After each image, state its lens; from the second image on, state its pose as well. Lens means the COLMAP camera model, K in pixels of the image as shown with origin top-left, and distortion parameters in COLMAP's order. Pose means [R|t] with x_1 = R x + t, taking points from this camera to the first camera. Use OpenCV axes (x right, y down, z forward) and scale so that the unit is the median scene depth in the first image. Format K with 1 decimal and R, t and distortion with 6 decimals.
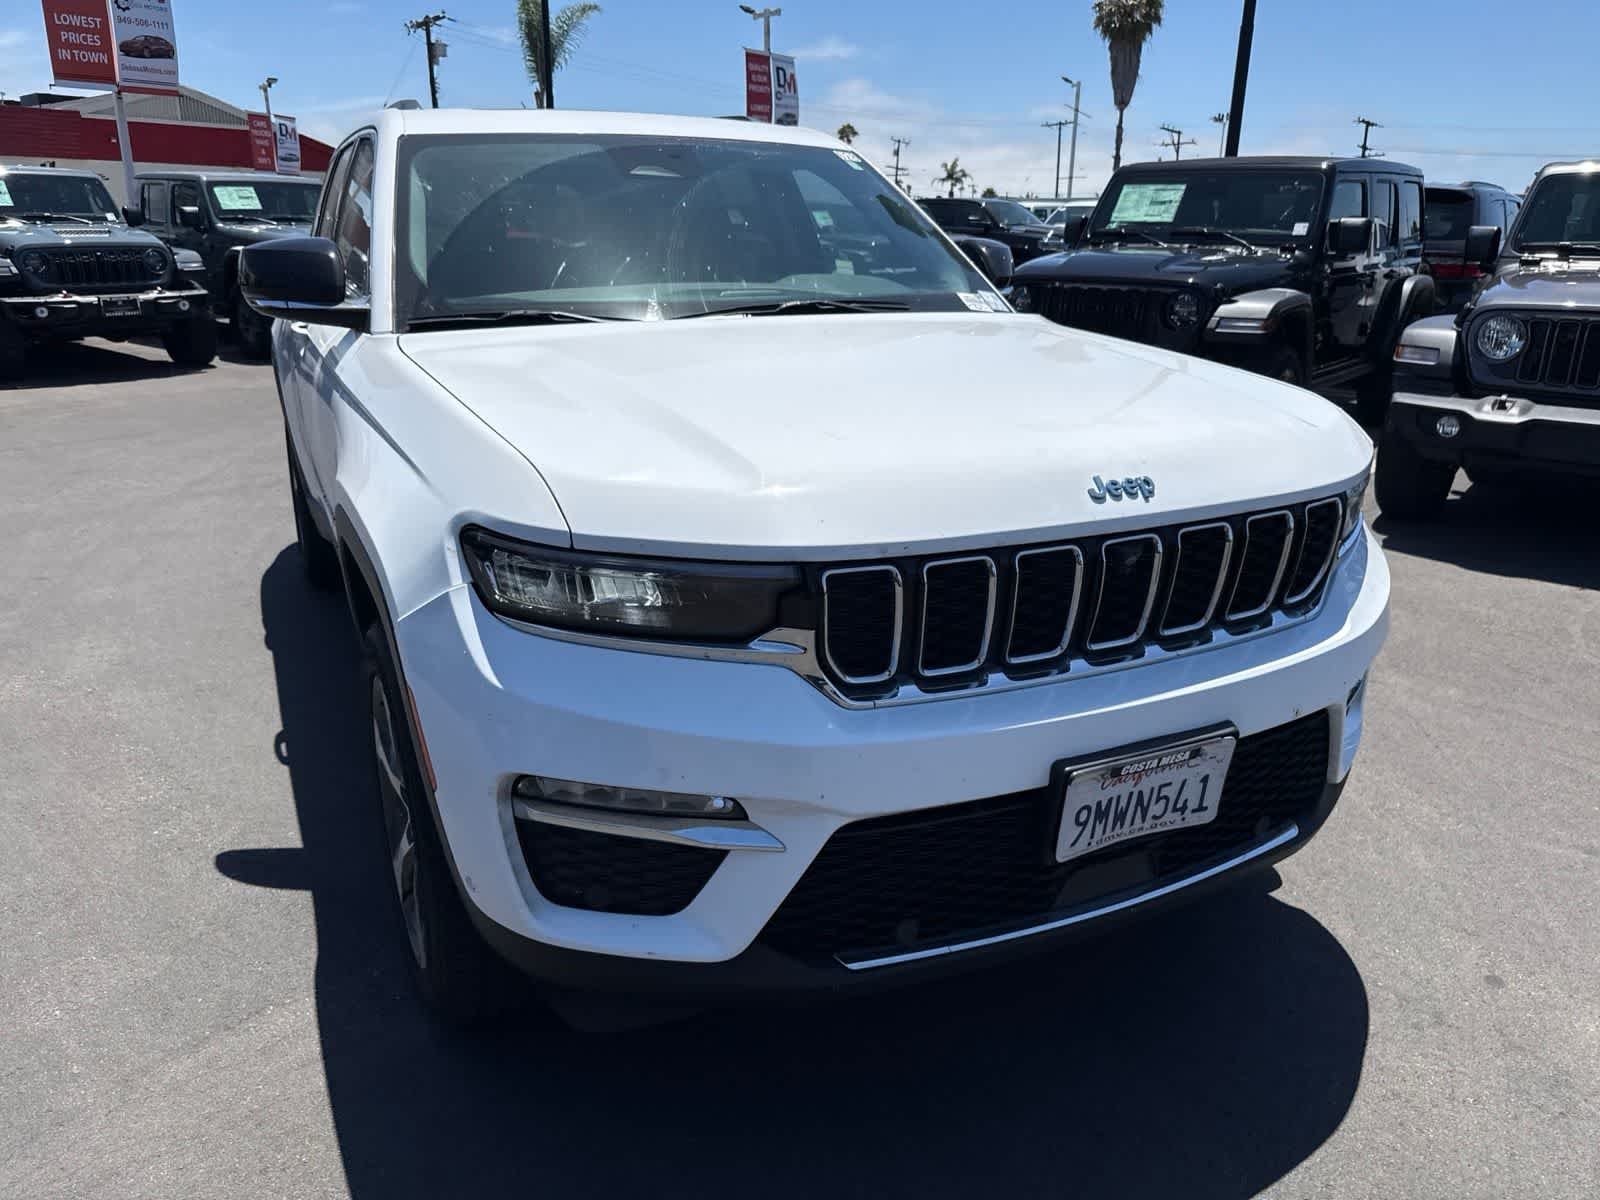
lens RADIAL K [[1152.6, 0, 805.1], [0, 1152.6, 606.1], [0, 0, 1]] dist [0.018891, -0.018630]
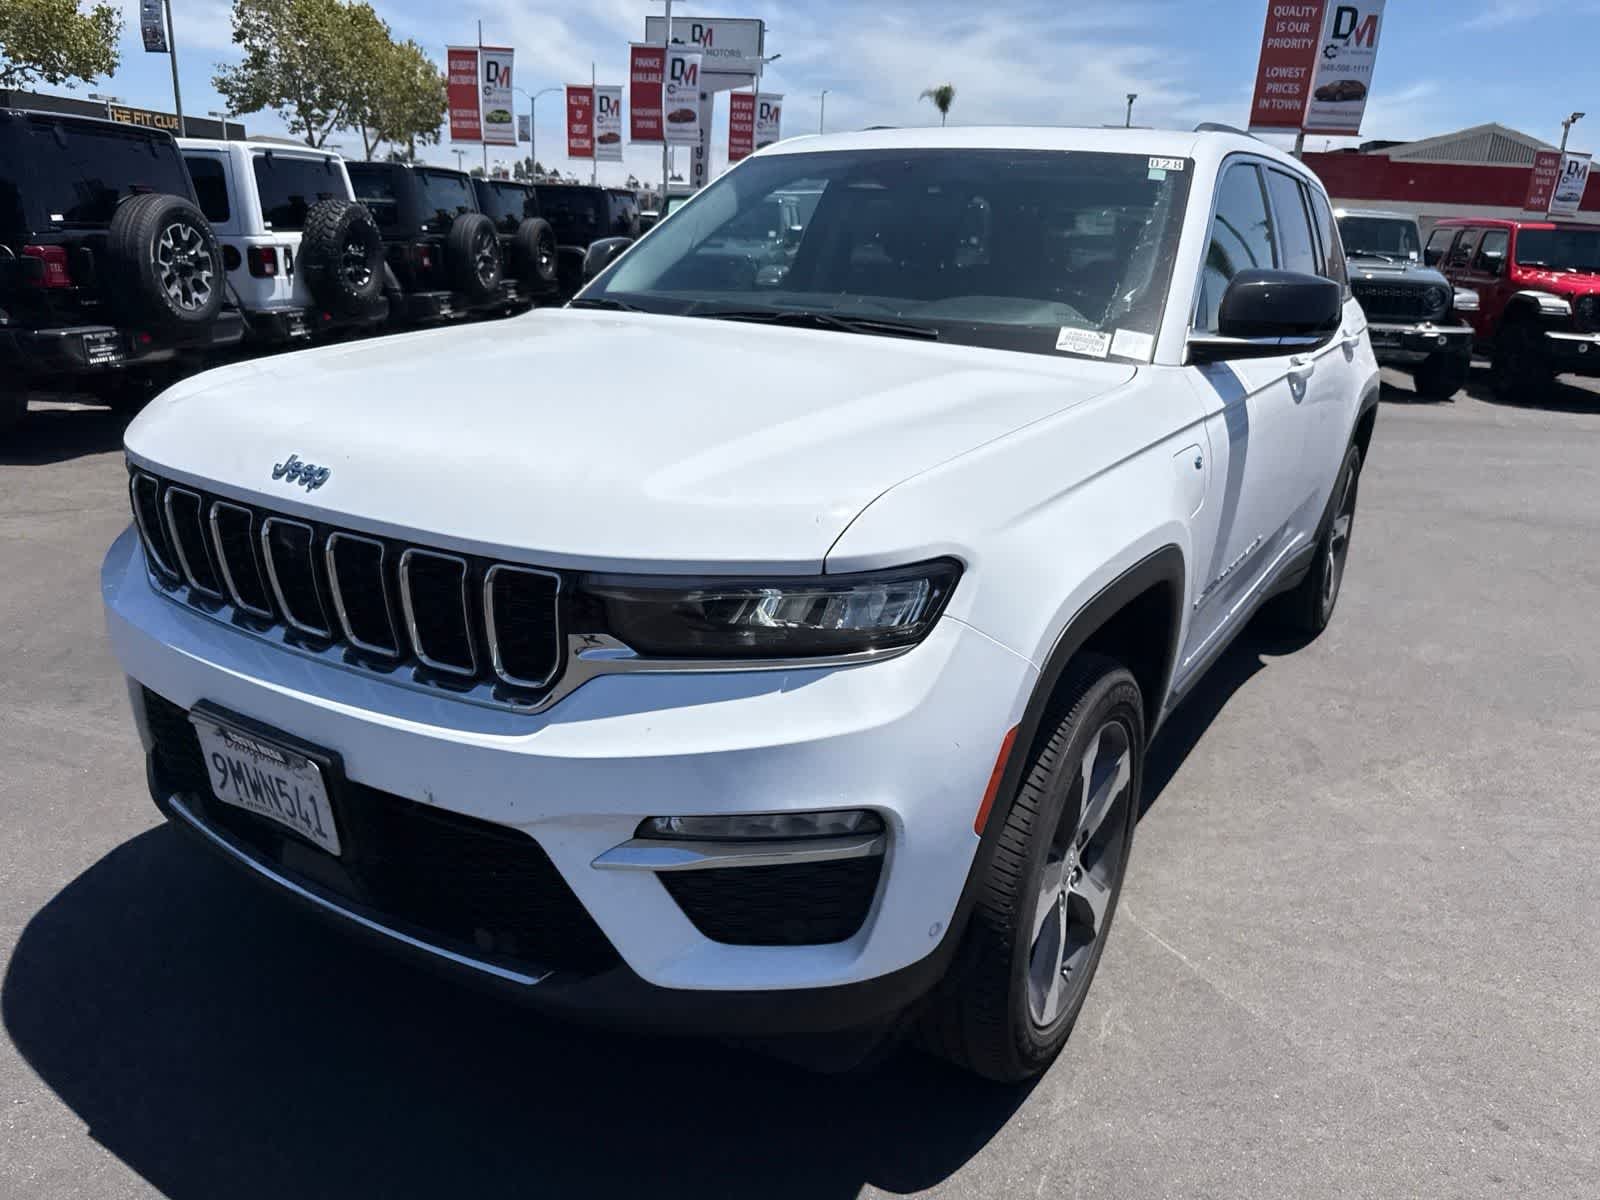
lens RADIAL K [[1152.6, 0, 806.8], [0, 1152.6, 603.4], [0, 0, 1]] dist [0.018891, -0.018630]
pose [[0.529958, 0.278164, -0.801105, 0.658019], [-0.305744, 0.943812, 0.125455, -0.124892], [0.790990, 0.178447, 0.585228, 0.384696]]
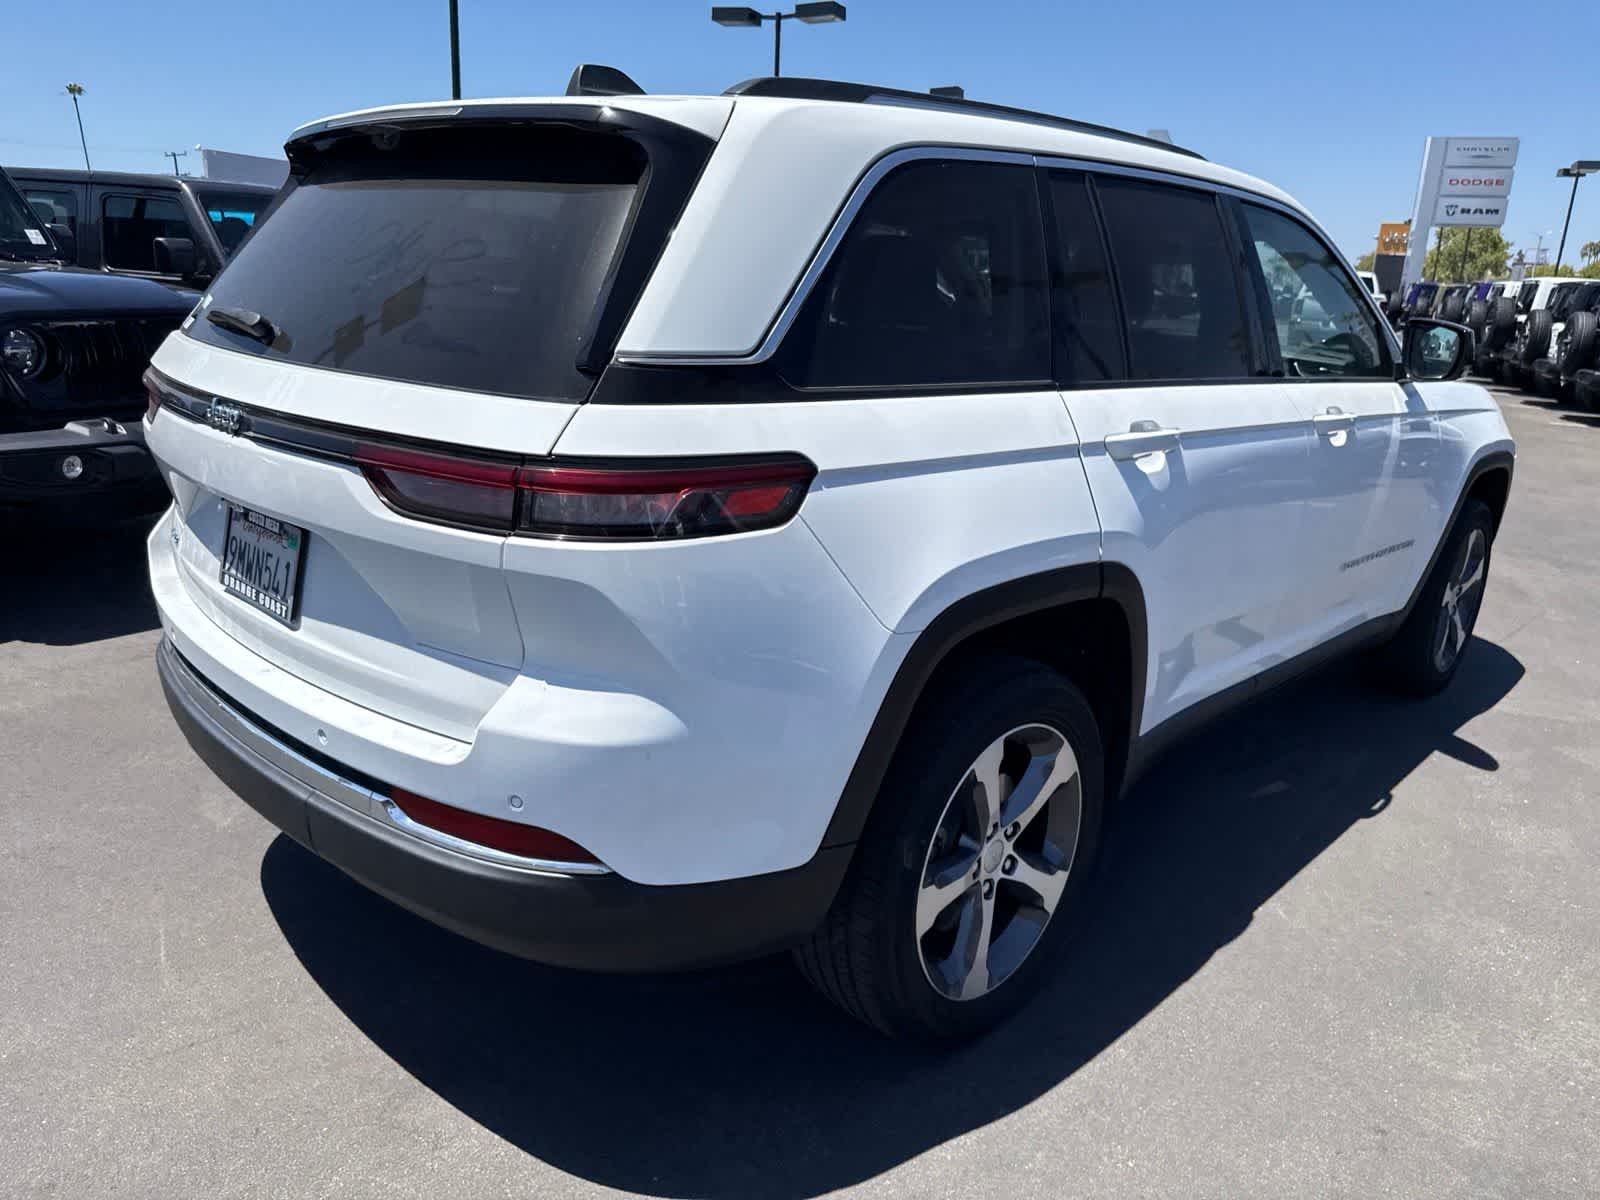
lens RADIAL K [[1152.6, 0, 807.0], [0, 1152.6, 612.1], [0, 0, 1]] dist [0.018891, -0.018630]
pose [[-0.347826, -0.292588, 0.890736, -1.126163], [0.249635, 0.886860, 0.388795, -0.553555], [-0.903715, 0.357591, -0.235433, 1.613864]]
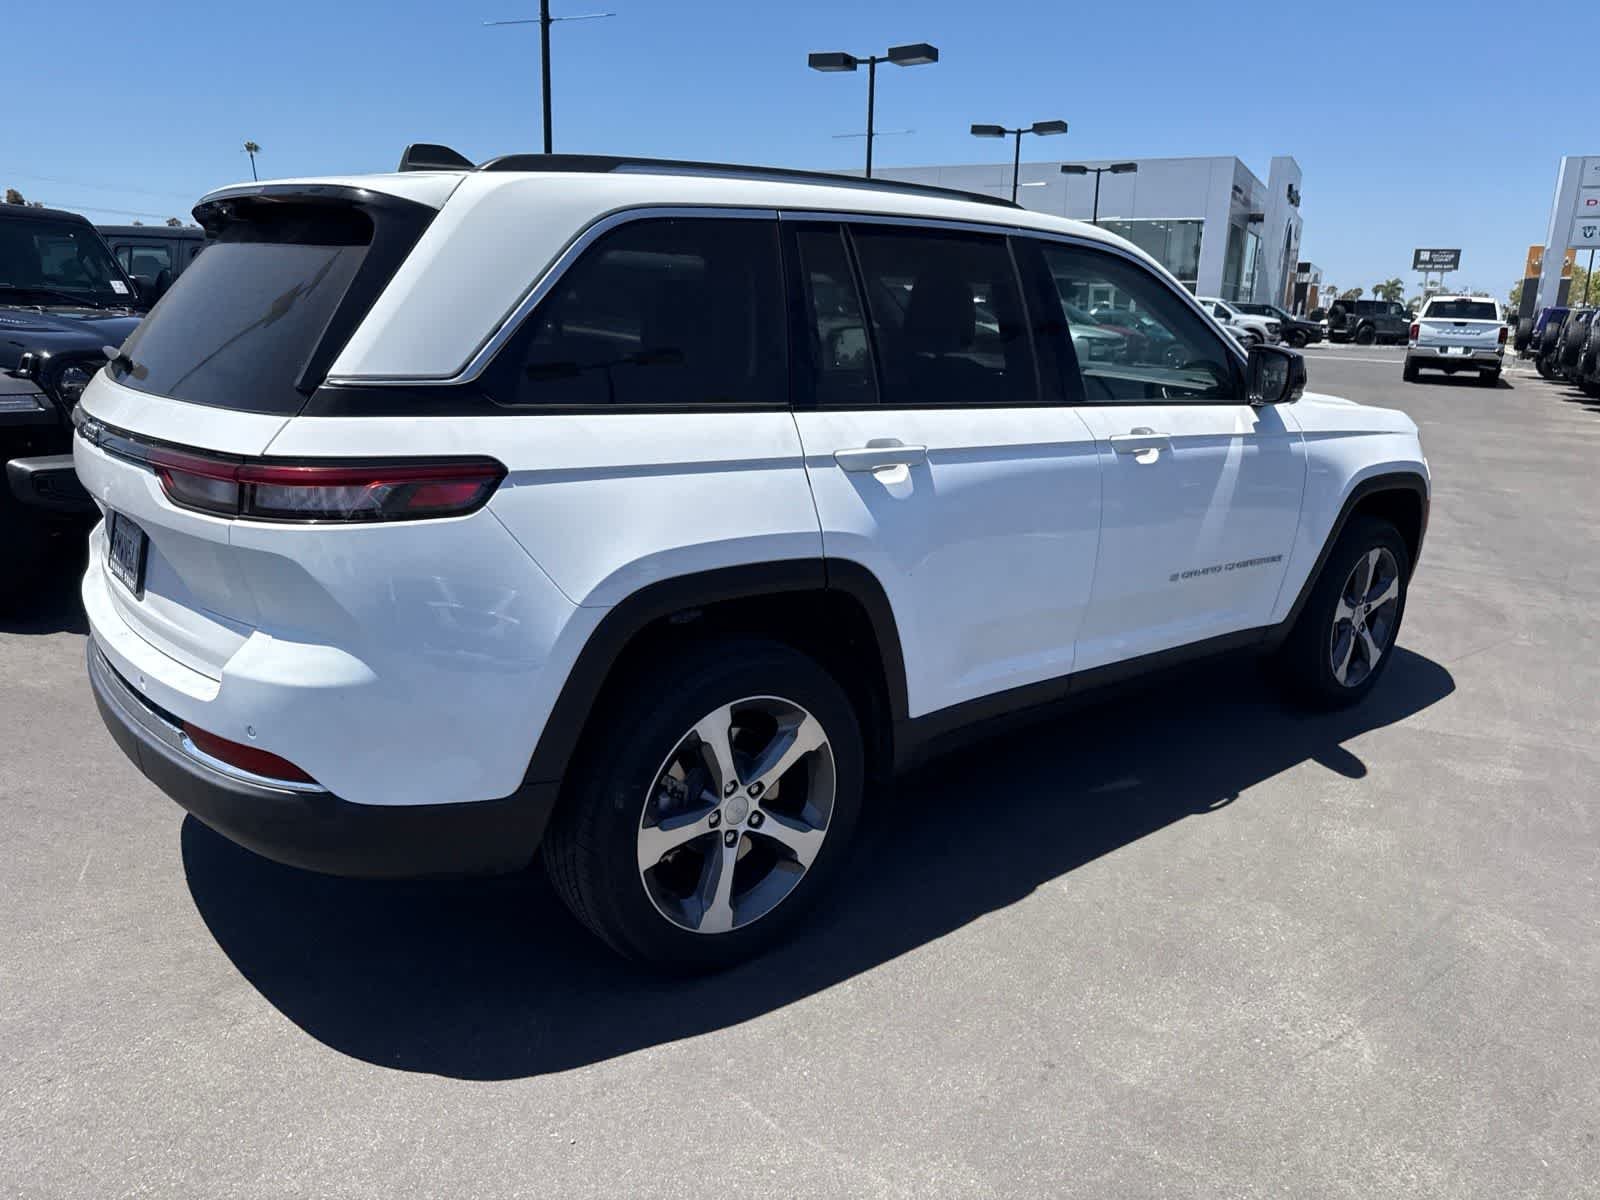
lens RADIAL K [[1152.6, 0, 805.8], [0, 1152.6, 611.5], [0, 0, 1]] dist [0.018891, -0.018630]
pose [[-0.240800, -0.272268, 0.931604, -1.303693], [0.274834, 0.901434, 0.334490, -0.506971], [-0.930850, 0.336582, -0.142236, 1.430023]]
